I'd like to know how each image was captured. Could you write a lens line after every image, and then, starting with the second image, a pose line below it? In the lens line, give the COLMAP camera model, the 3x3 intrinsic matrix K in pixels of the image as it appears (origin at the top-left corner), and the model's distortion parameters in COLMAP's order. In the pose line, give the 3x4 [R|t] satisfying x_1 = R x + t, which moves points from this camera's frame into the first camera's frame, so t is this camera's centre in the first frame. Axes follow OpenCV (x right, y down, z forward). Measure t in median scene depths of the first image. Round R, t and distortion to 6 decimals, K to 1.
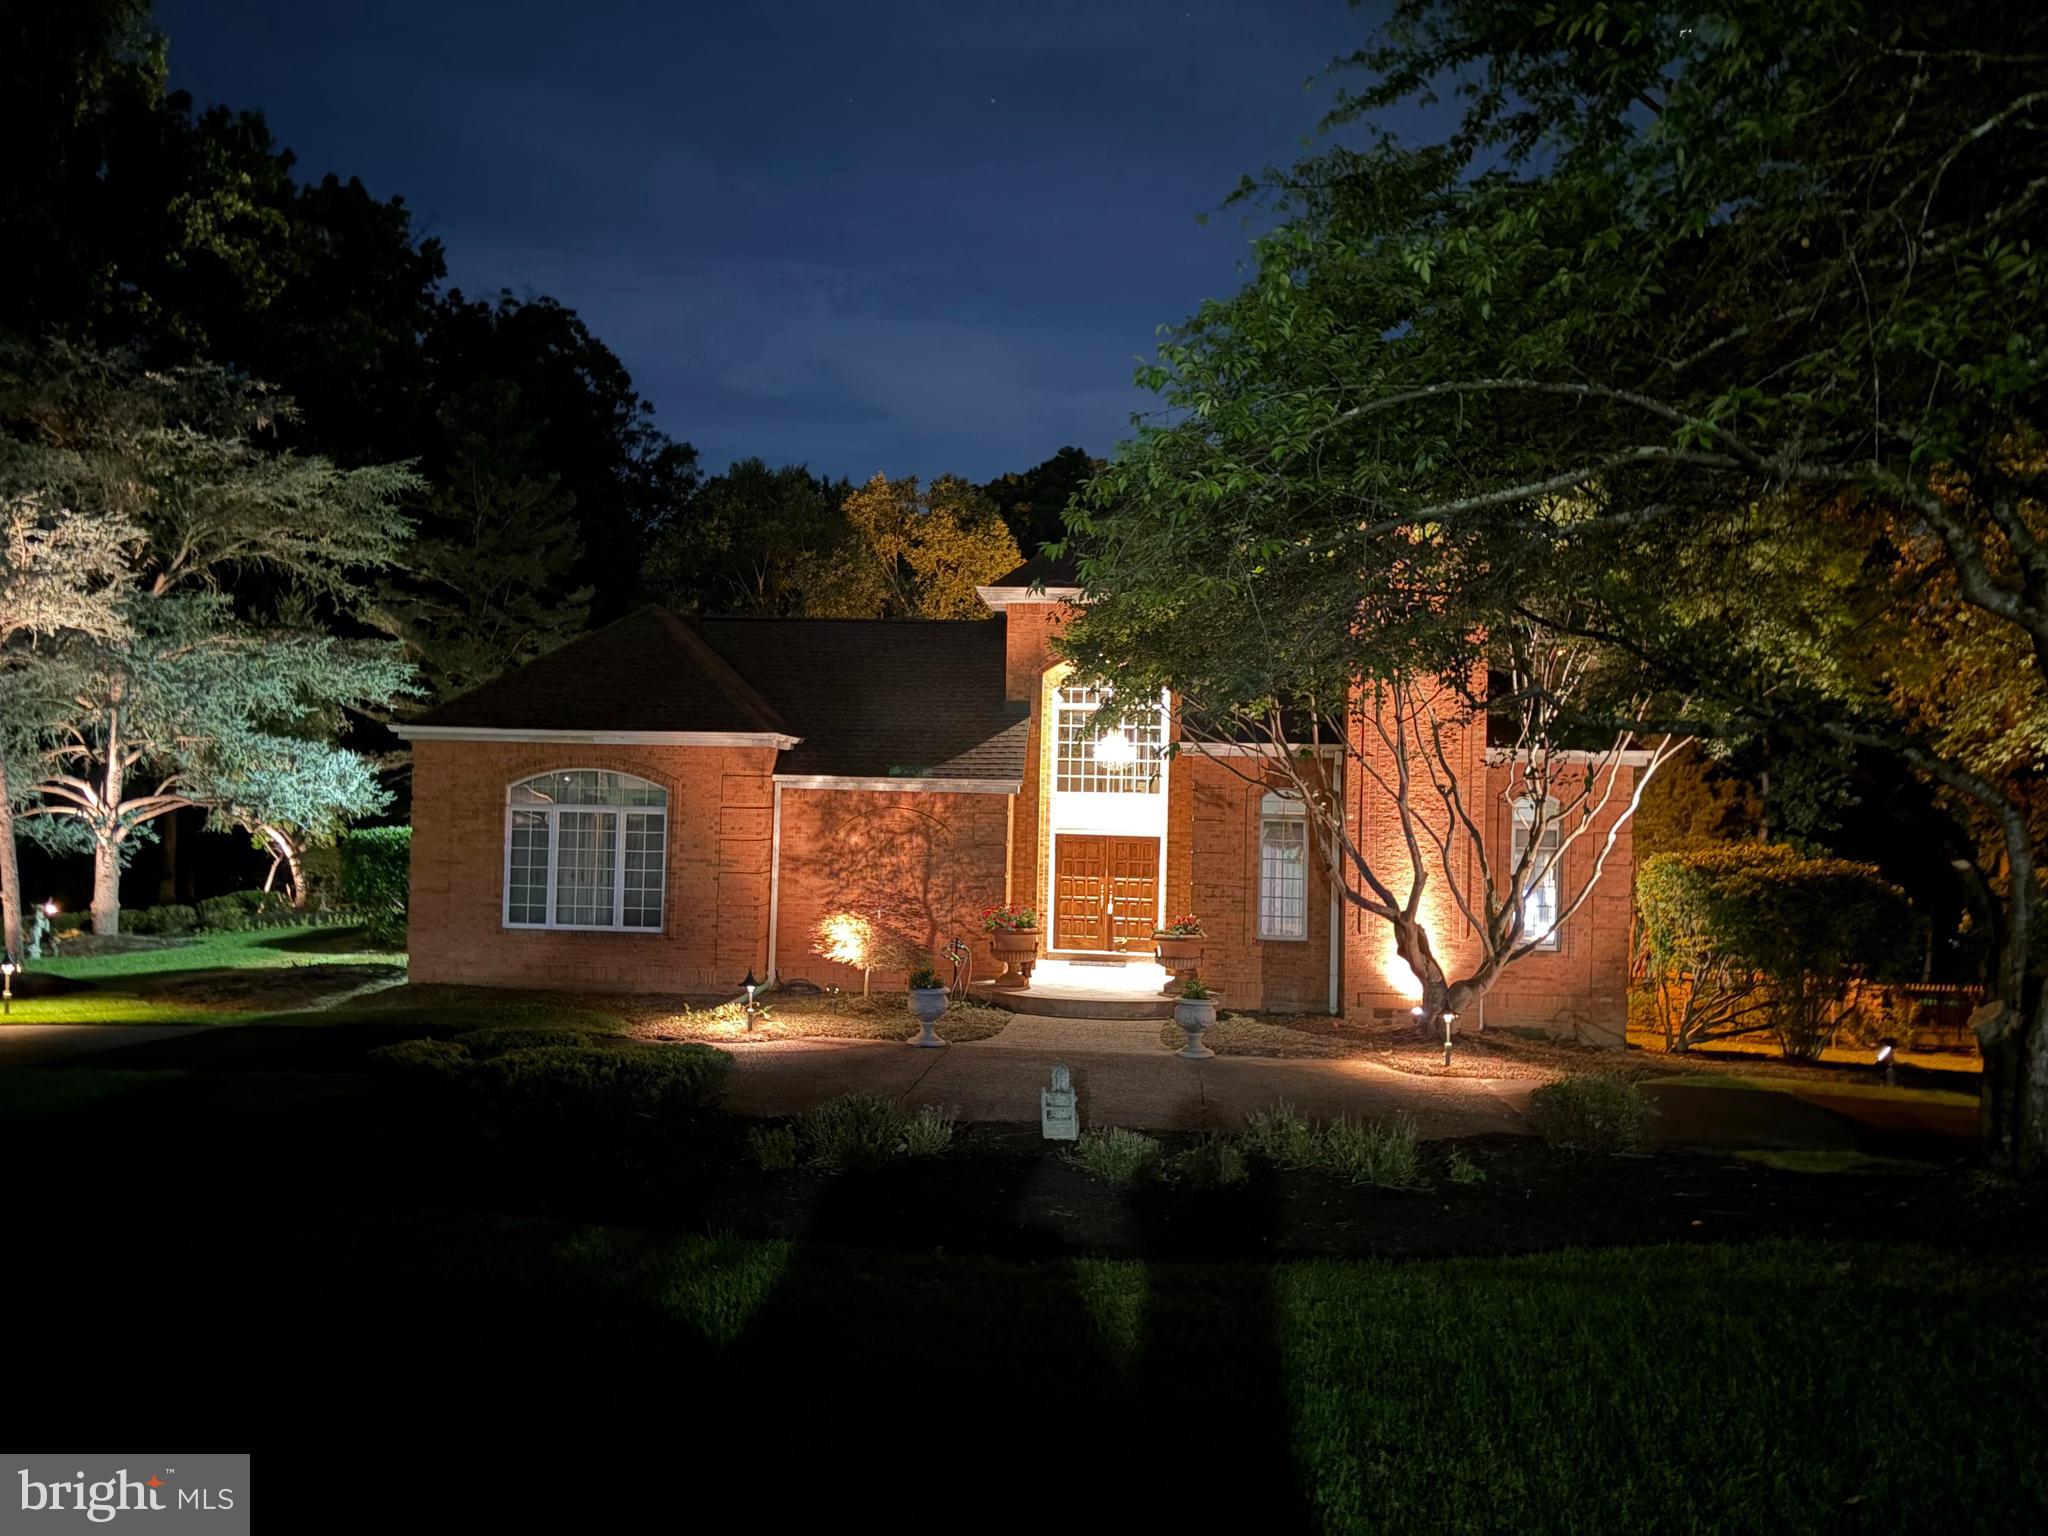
lens RADIAL K [[1553.3, 0, 1013.0], [0, 1553.3, 767.9], [0, 0, 1]] dist [0.165443, -0.317551]
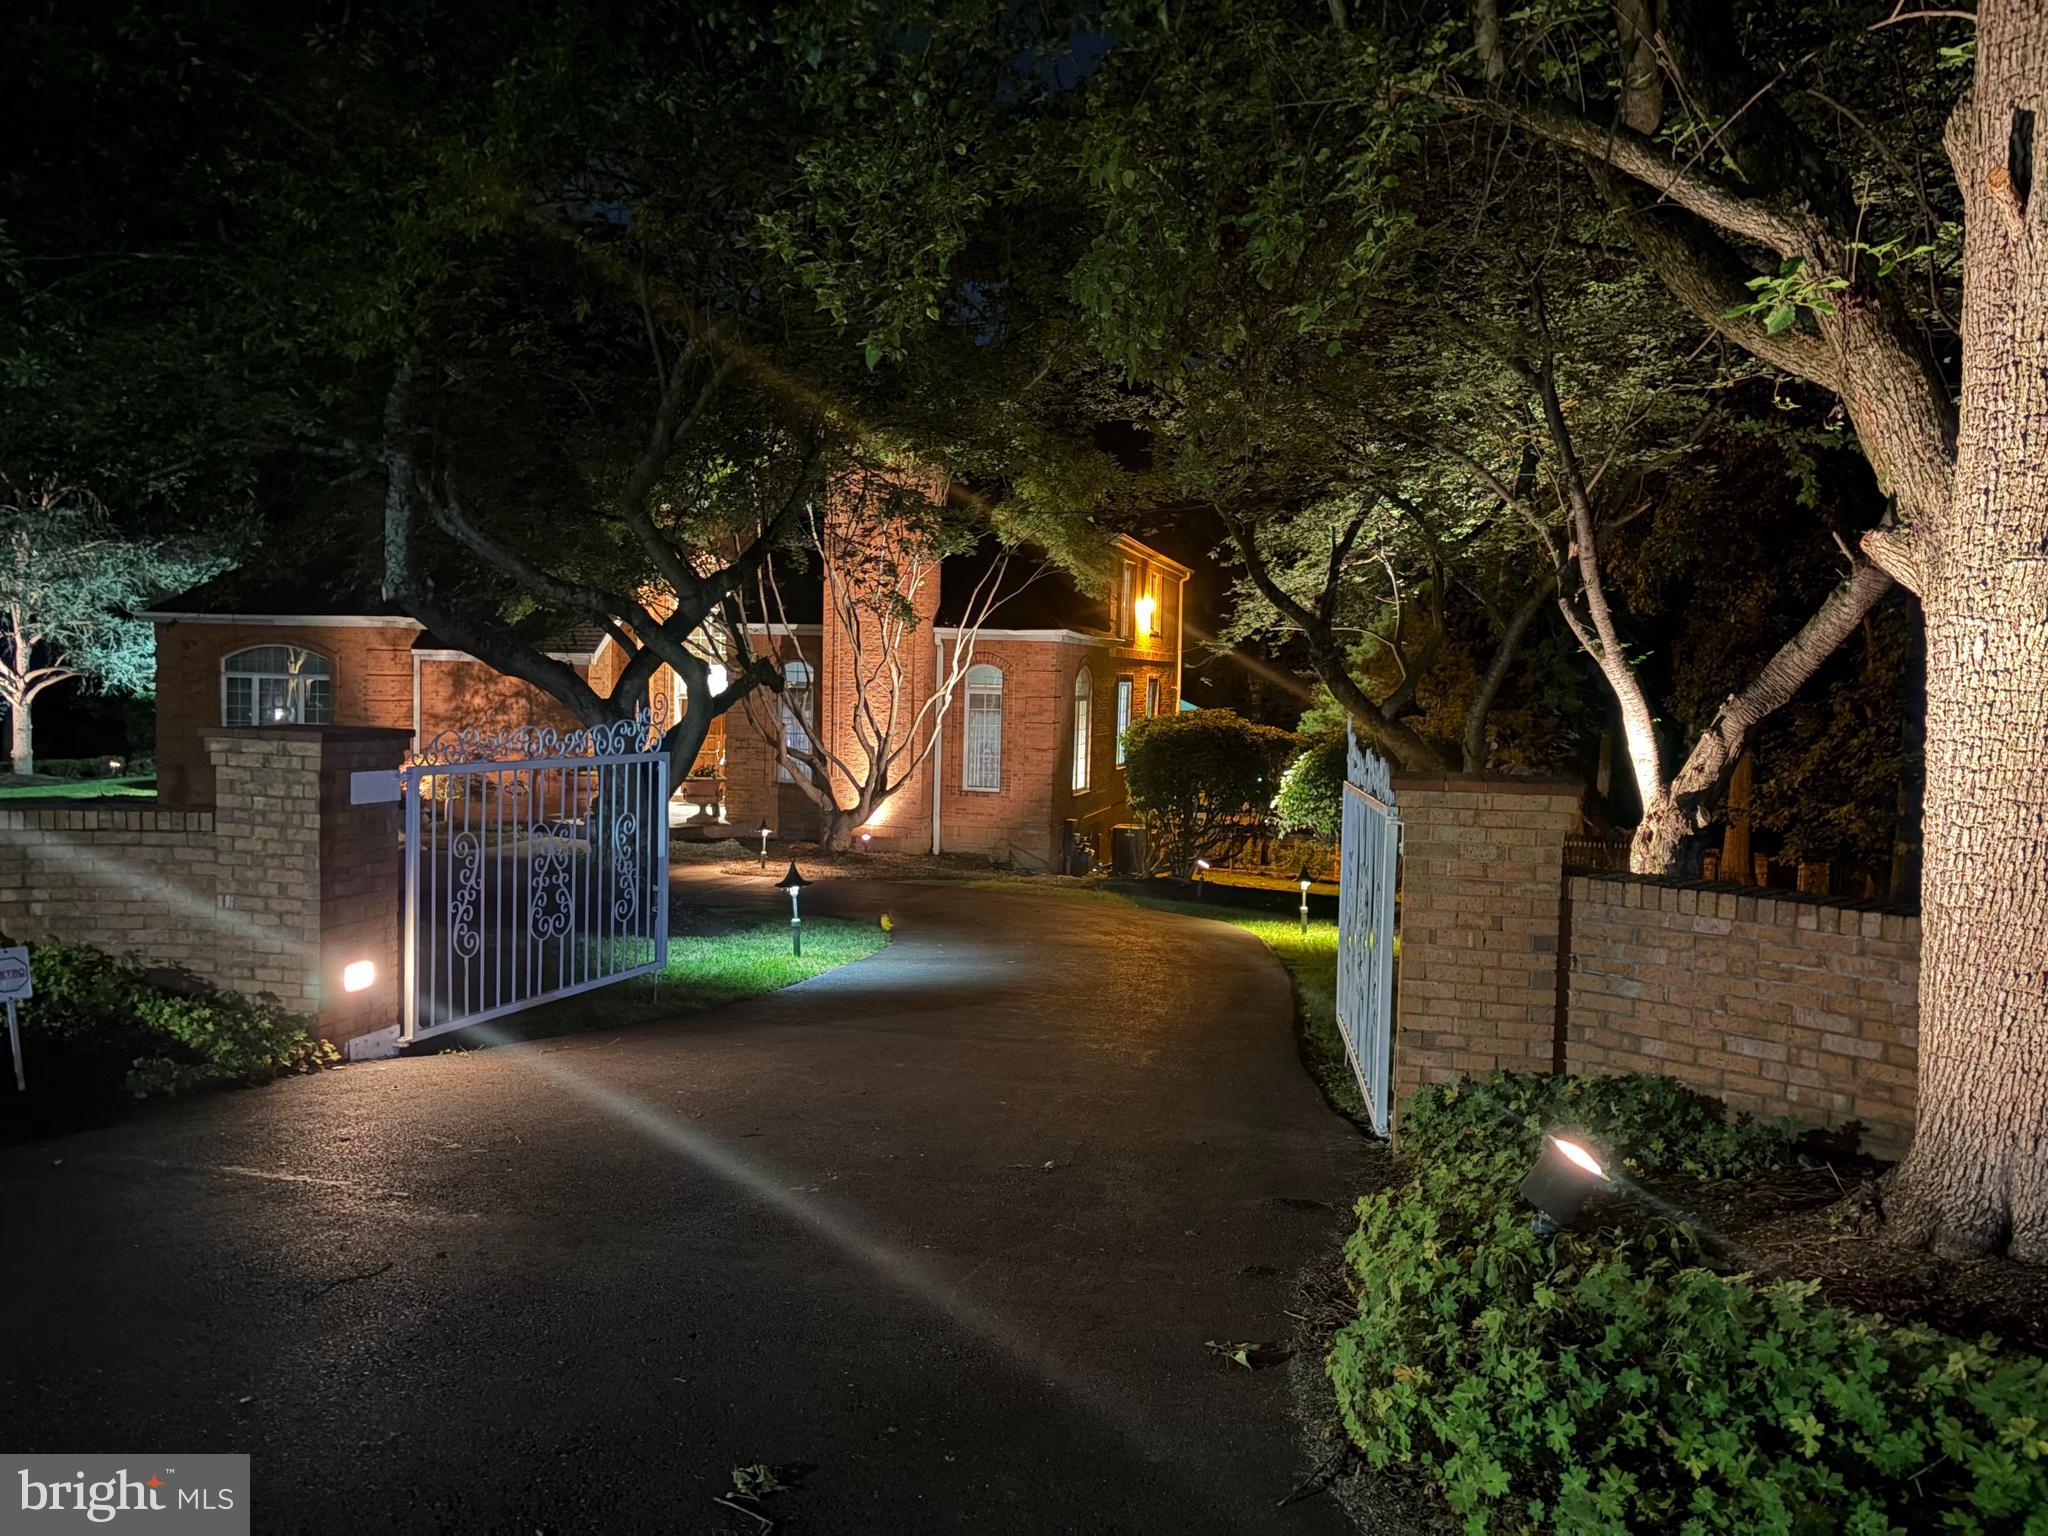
lens RADIAL K [[1570.8, 0, 1014.0], [0, 1570.8, 773.9], [0, 0, 1]] dist [0.051788, -0.042338]
pose [[0.988120, 0.010429, -0.153333, 0.525265], [0.001440, 0.997023, 0.077095, 0.006961], [0.153680, -0.076399, 0.985163, -0.194886]]
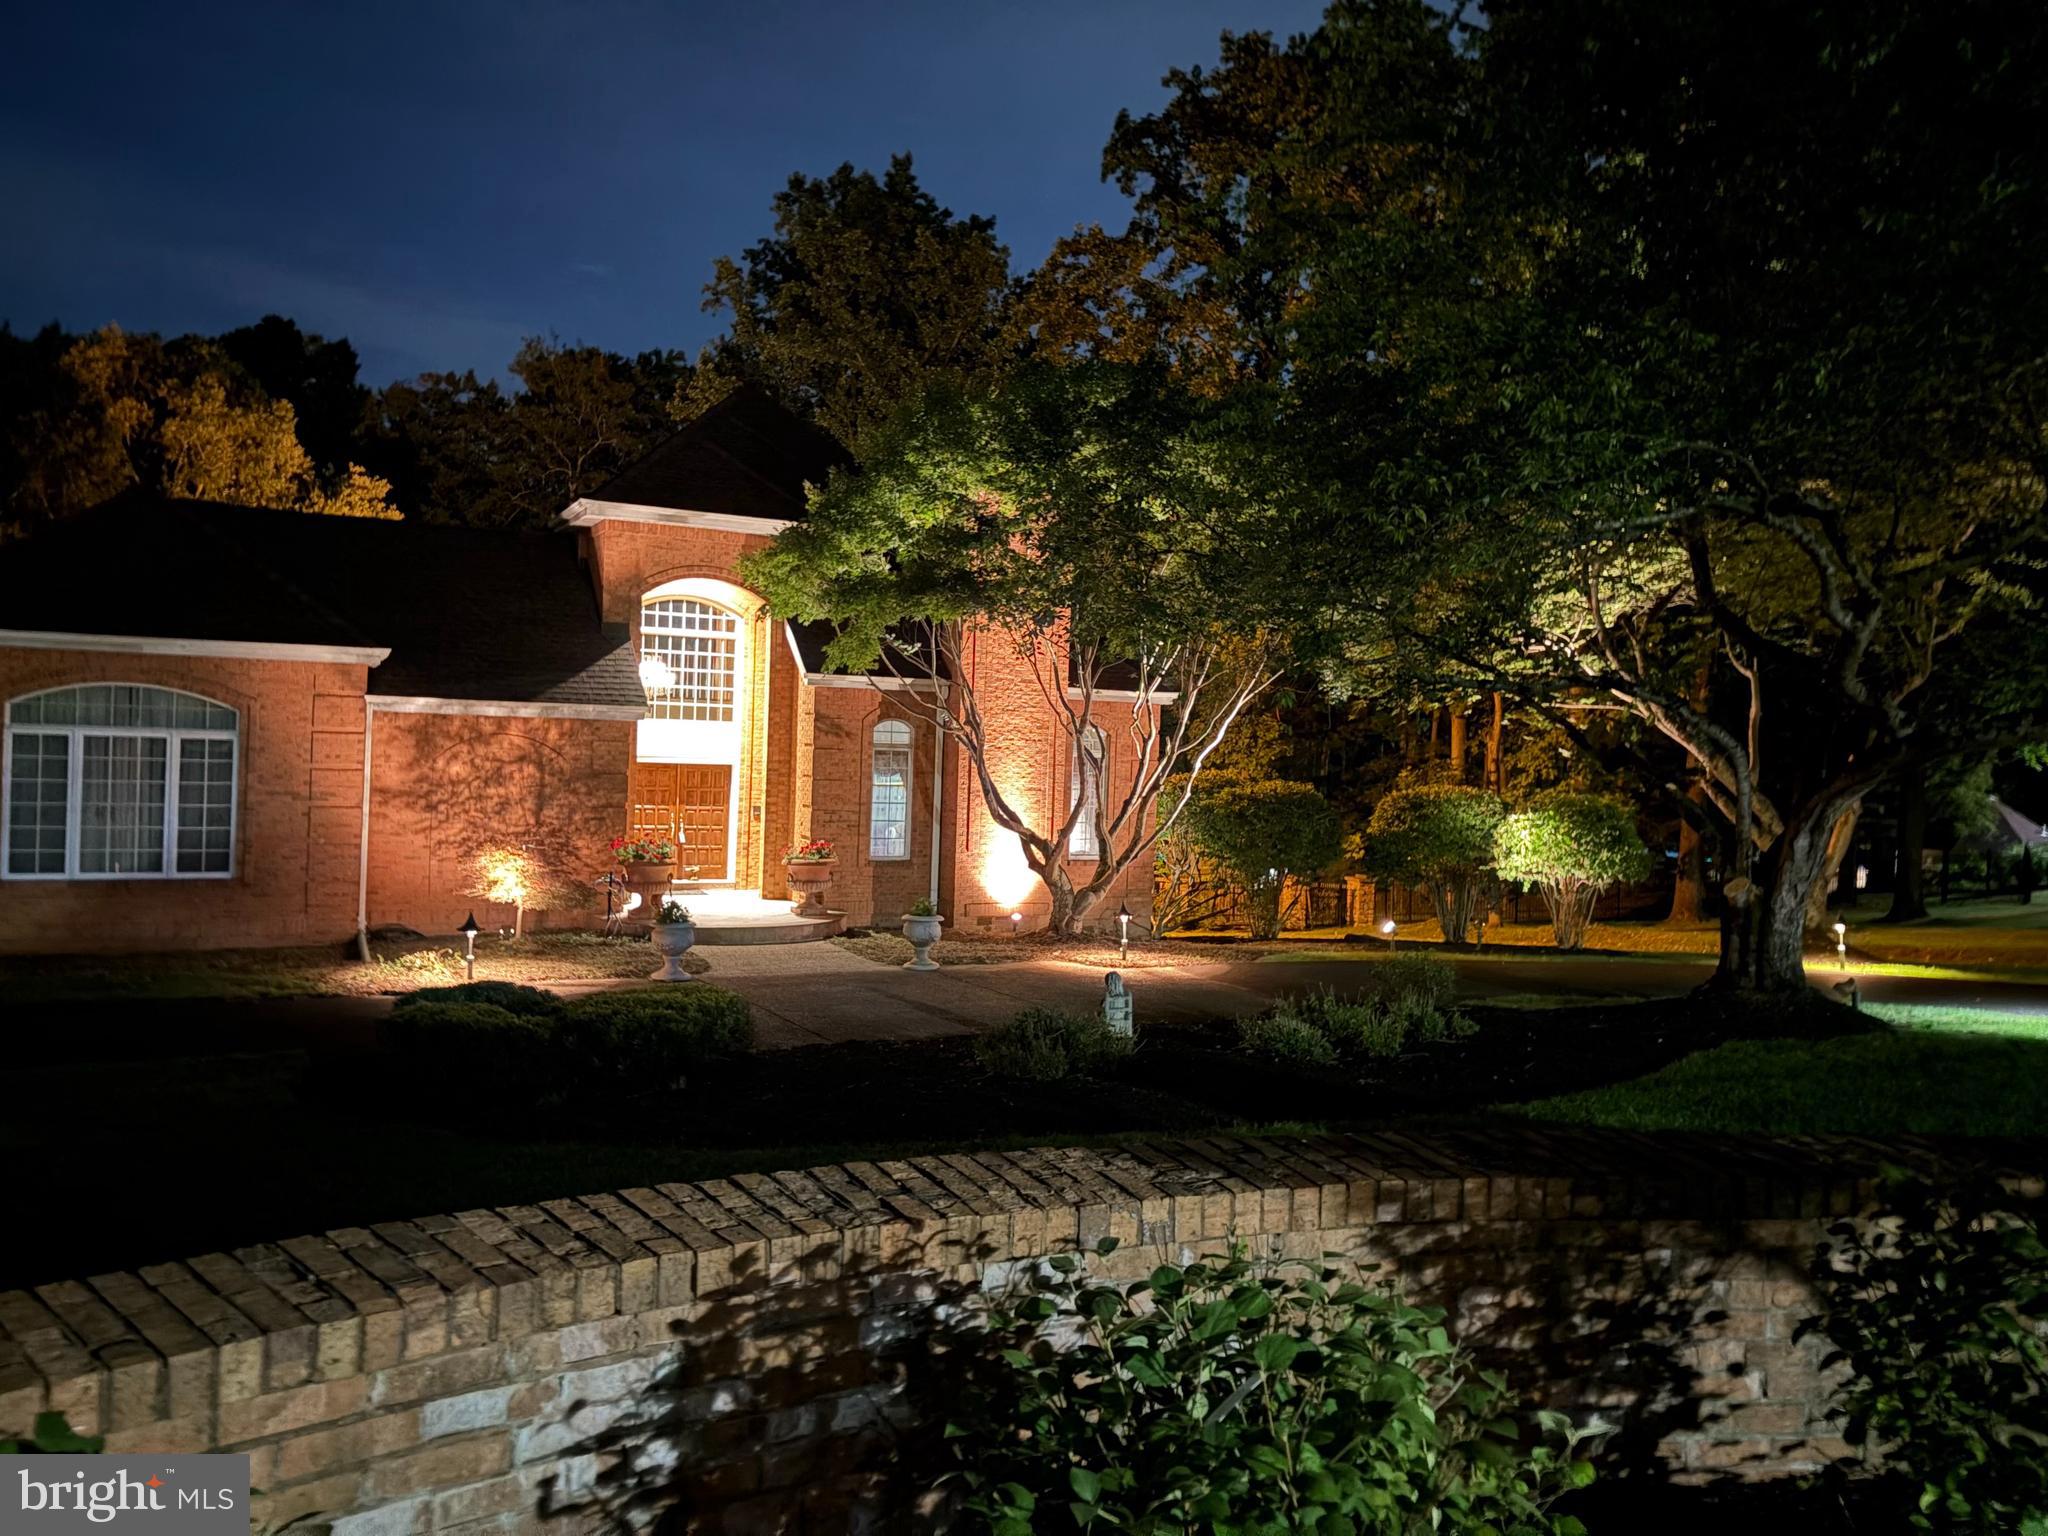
lens RADIAL K [[1570.8, 0, 1014.0], [0, 1570.8, 773.9], [0, 0, 1]] dist [0.051788, -0.042338]
pose [[0.838475, -0.005782, 0.544909, -0.332847], [-0.023544, 0.998626, 0.046824, -0.001859], [-0.544431, -0.052091, 0.837187, 0.051182]]
